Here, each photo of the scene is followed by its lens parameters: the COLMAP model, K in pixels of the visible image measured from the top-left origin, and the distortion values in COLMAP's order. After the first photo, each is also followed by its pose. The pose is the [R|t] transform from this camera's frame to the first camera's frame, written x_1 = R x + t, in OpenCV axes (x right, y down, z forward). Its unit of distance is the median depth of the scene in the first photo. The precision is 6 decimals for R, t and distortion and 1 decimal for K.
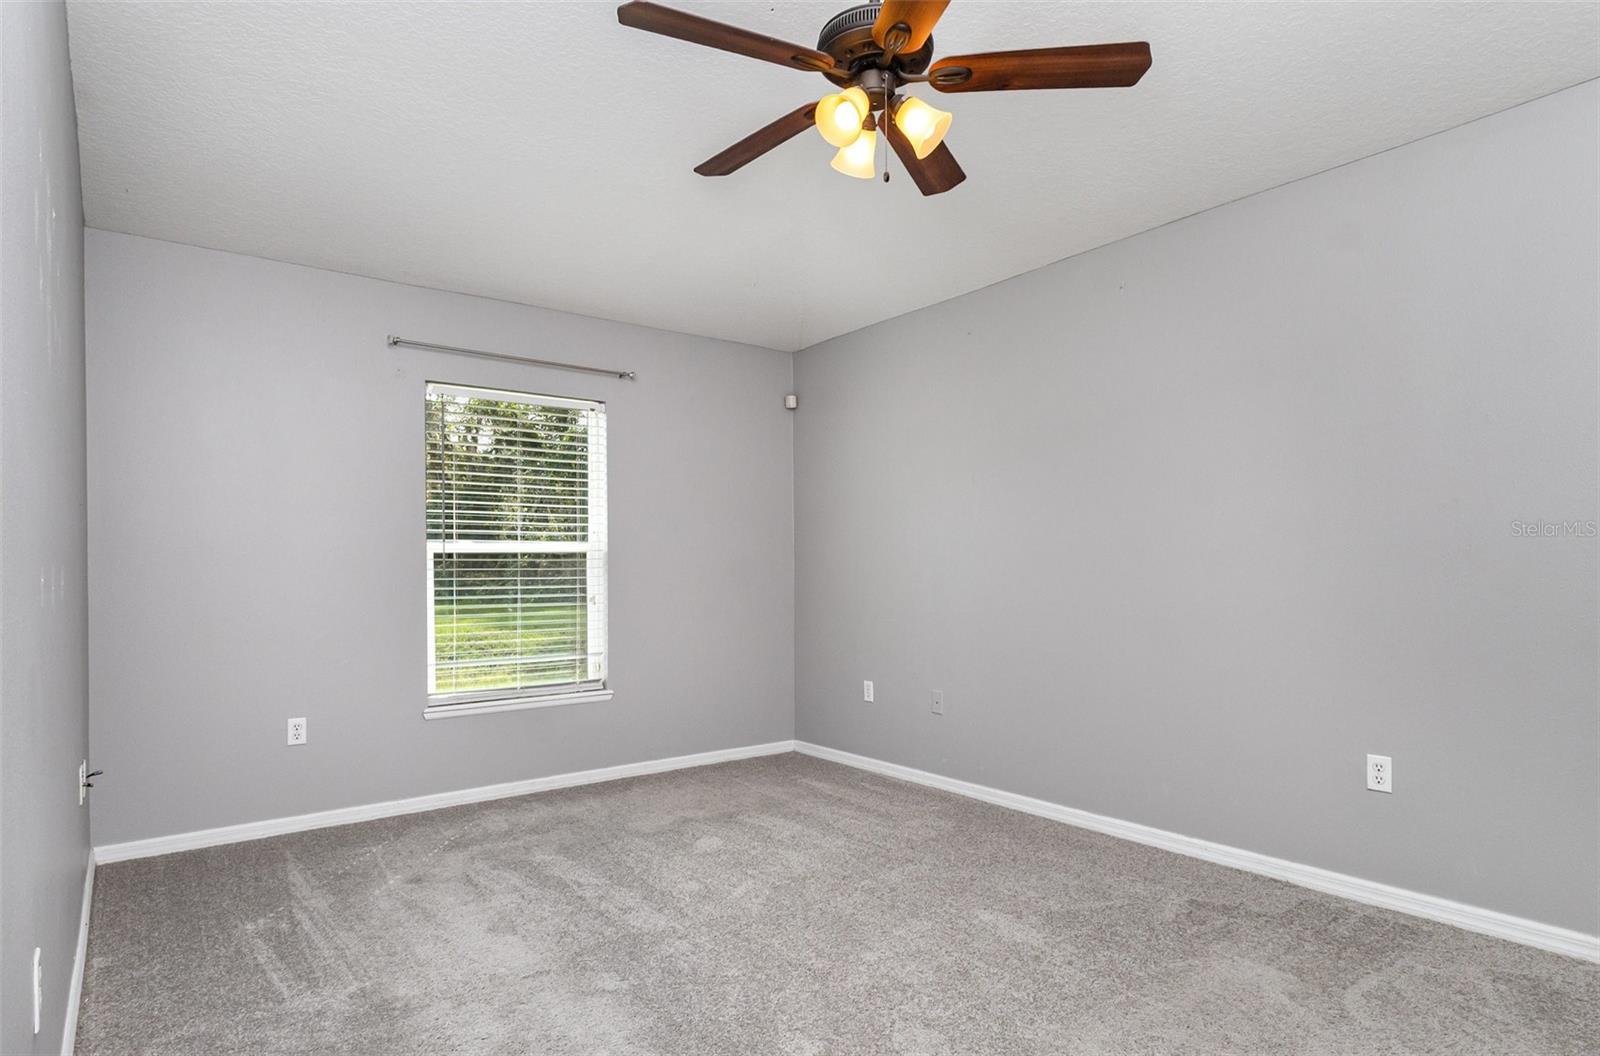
lens RADIAL K [[879.7, 0, 803.1], [0, 879.7, 559.9], [0, 0, 1]] dist [0.003160, 0.000648]
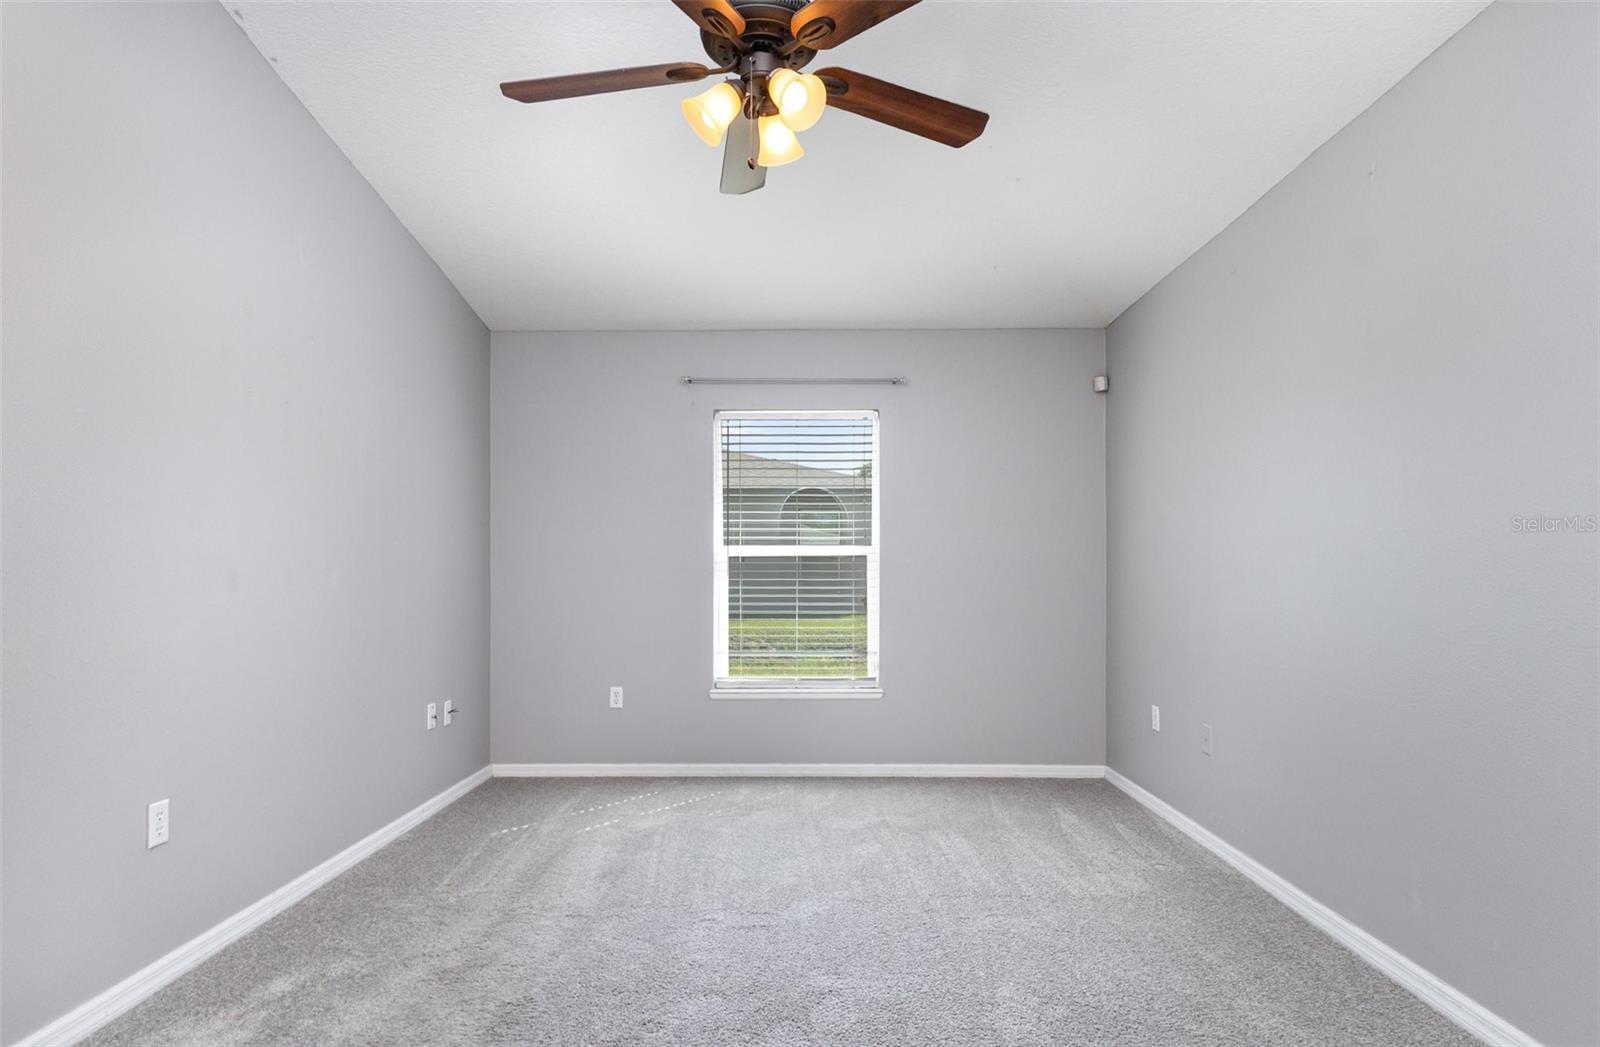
lens RADIAL K [[875.2, 0, 800.5], [0, 875.2, 559.0], [0, 0, 1]] dist [0.001969, -0.000112]
pose [[0.786674, -0.002059, -0.617365, 0.333904], [0.002199, 0.999997, -0.000533, -0.003766], [0.617364, -0.000939, 0.786677, 0.134725]]
